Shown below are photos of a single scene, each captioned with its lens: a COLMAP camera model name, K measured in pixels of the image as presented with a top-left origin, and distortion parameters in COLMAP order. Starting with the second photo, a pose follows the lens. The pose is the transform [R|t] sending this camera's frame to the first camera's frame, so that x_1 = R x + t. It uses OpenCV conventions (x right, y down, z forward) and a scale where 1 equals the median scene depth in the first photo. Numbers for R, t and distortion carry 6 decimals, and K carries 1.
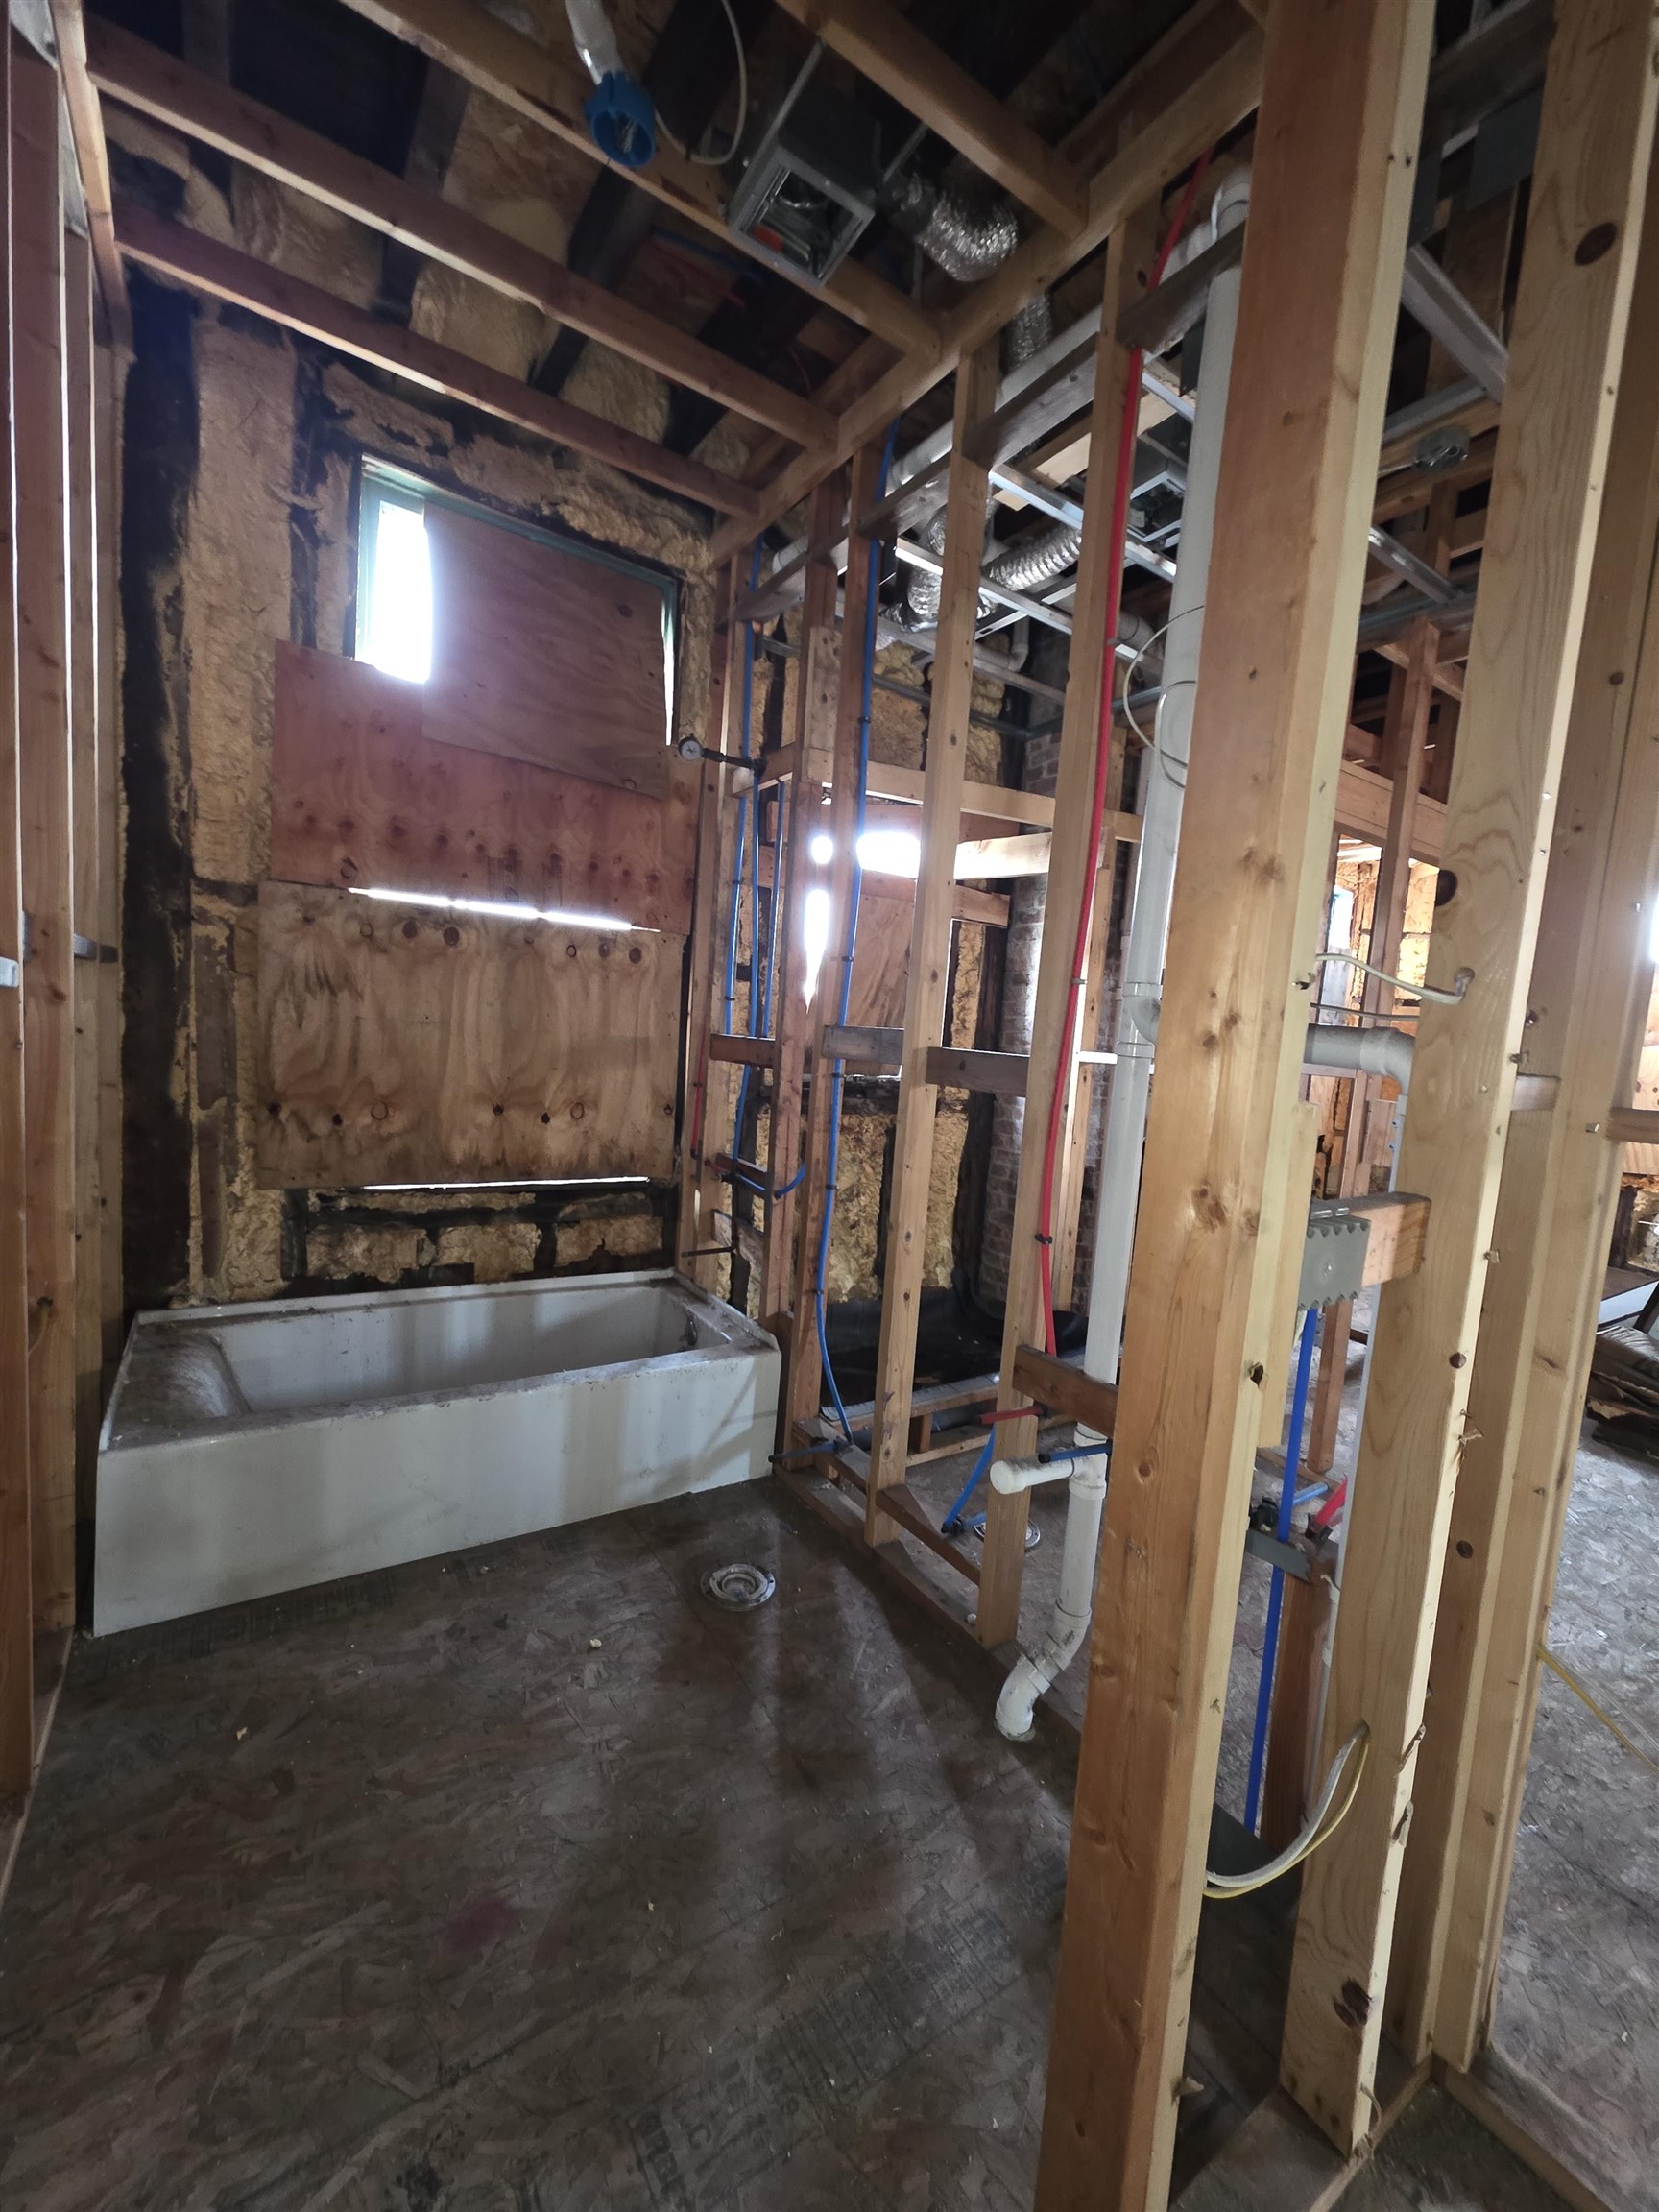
lens RADIAL K [[877.1, 0, 829.4], [0, 877.1, 1106.8], [0, 0, 1]] dist [-0.000286, -0.000031]
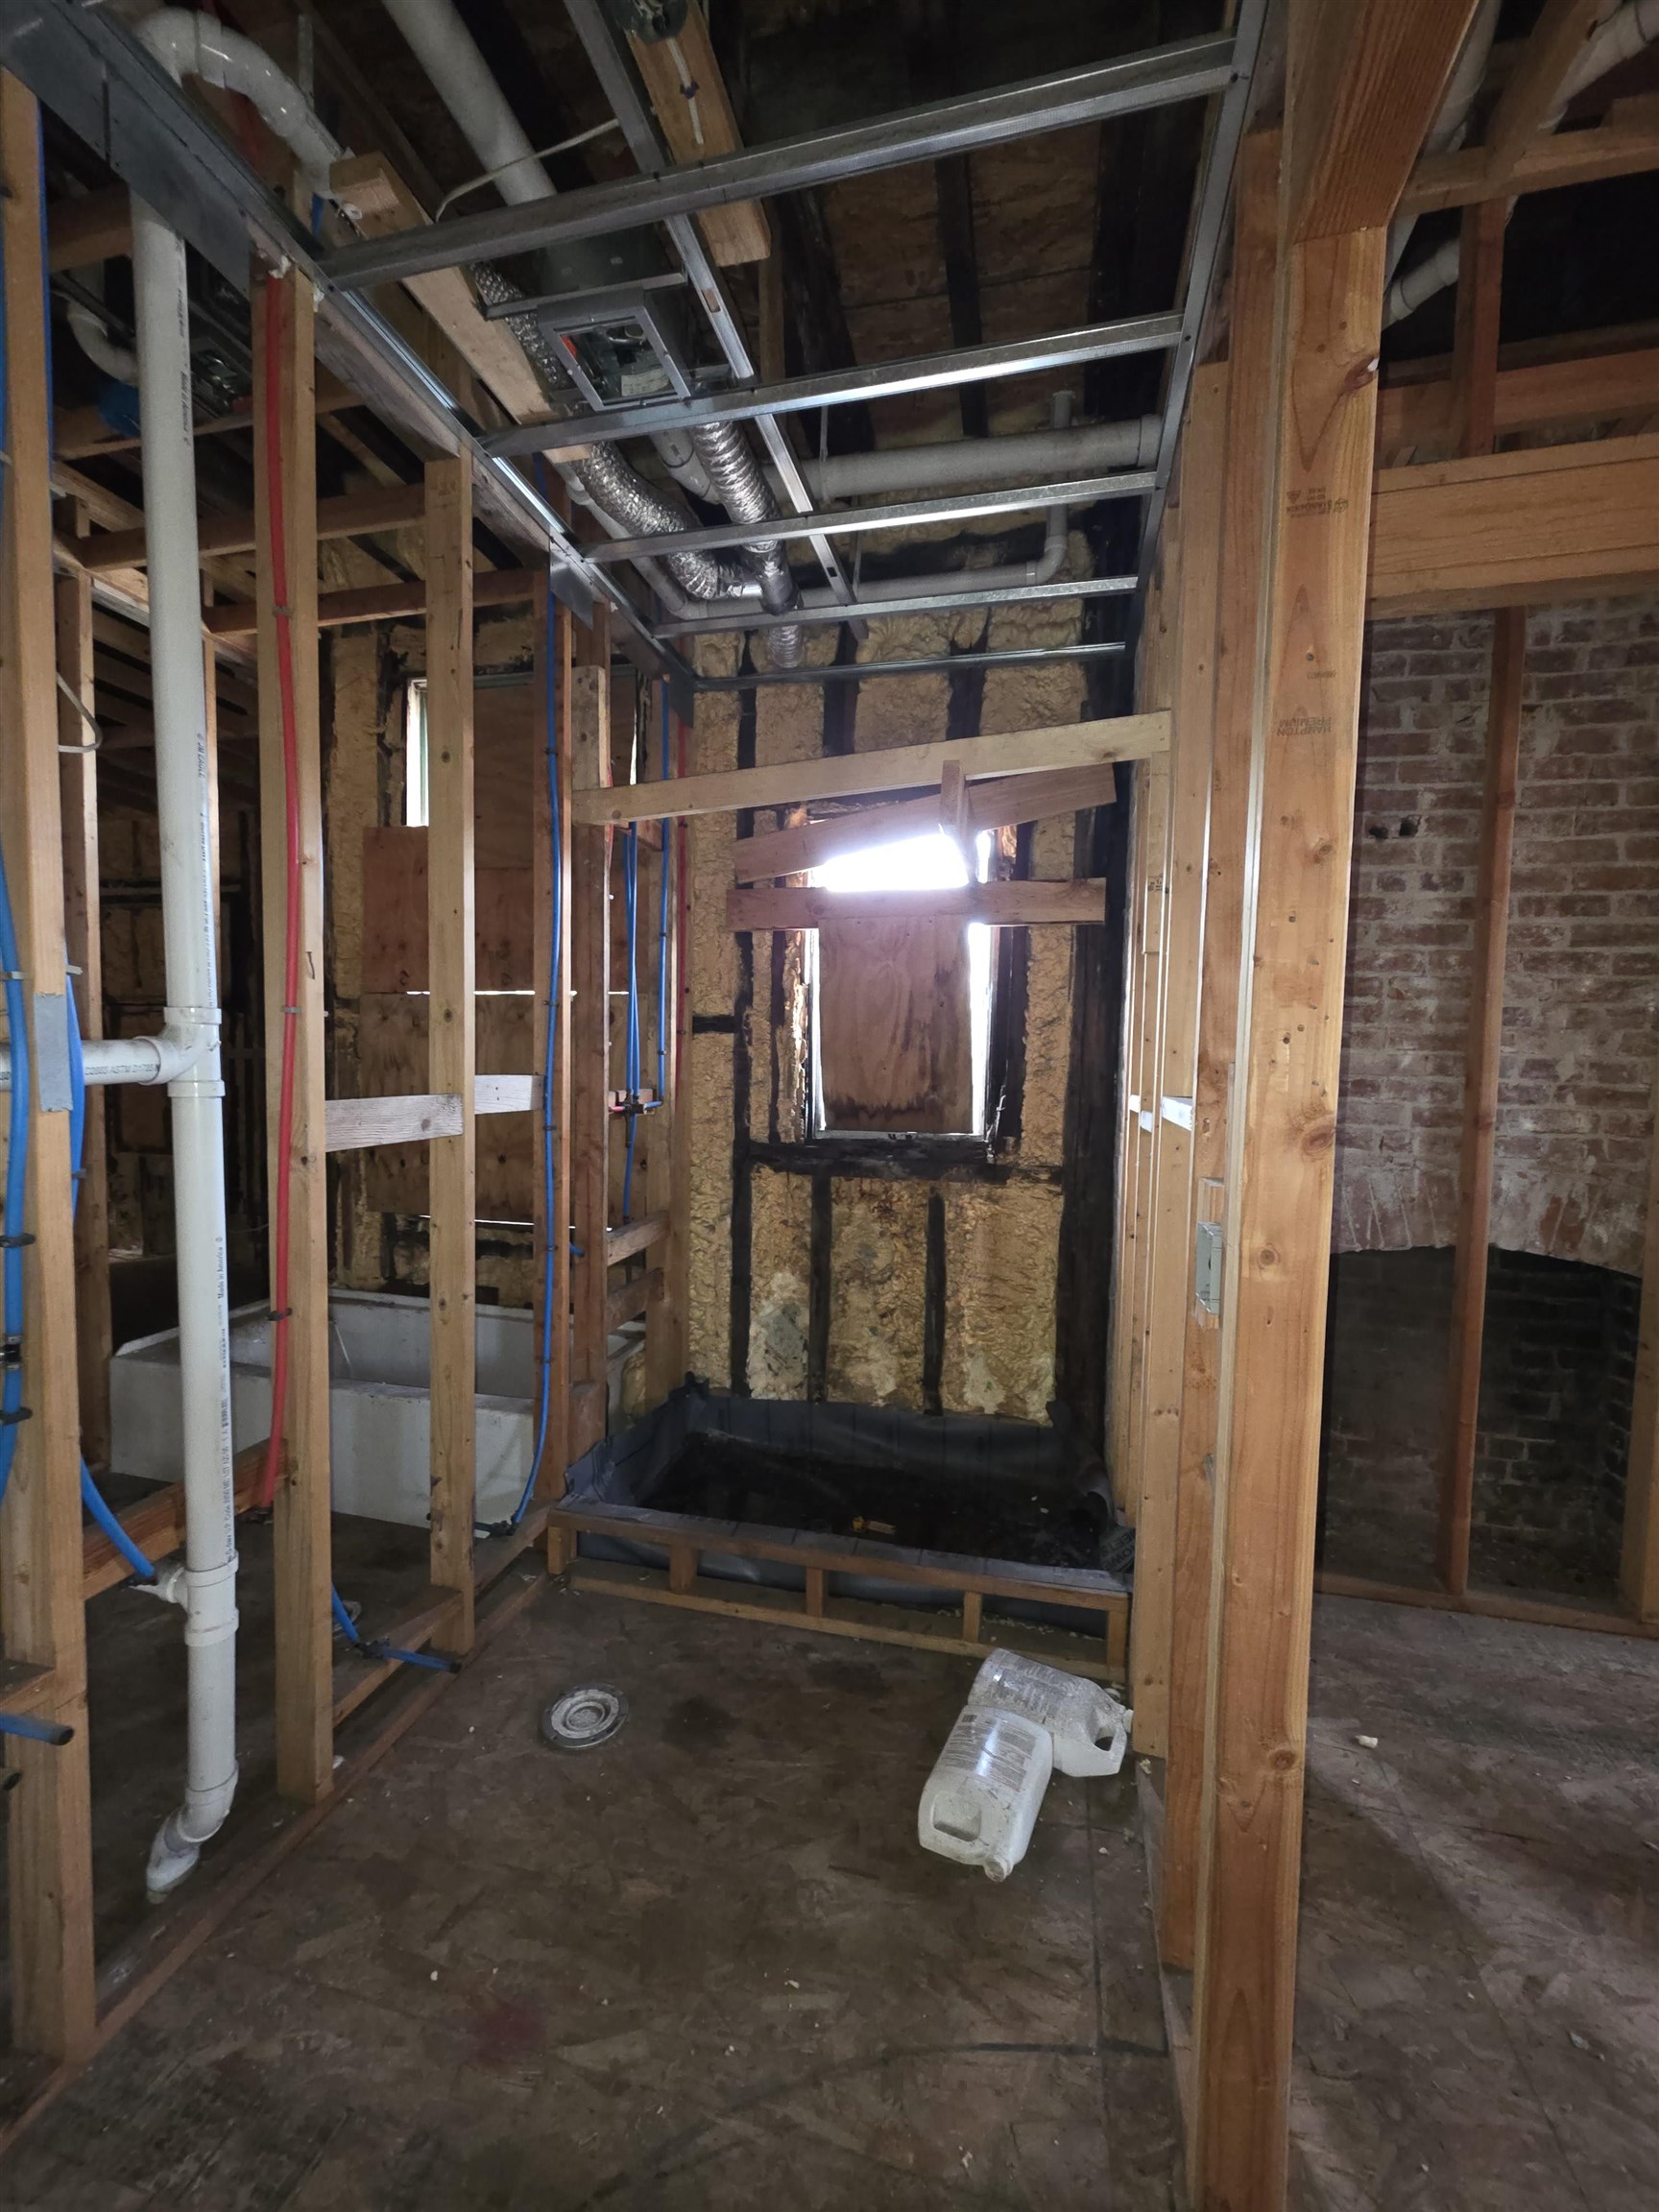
lens RADIAL K [[877.1, 0, 829.7], [0, 877.1, 1111.6], [0, 0, 1]] dist [-0.000286, -0.000031]
pose [[0.676658, -0.020596, -0.736009, 0.772253], [-0.031826, 0.997856, -0.057183, -0.007354], [0.735609, 0.062118, 0.674552, 0.505813]]
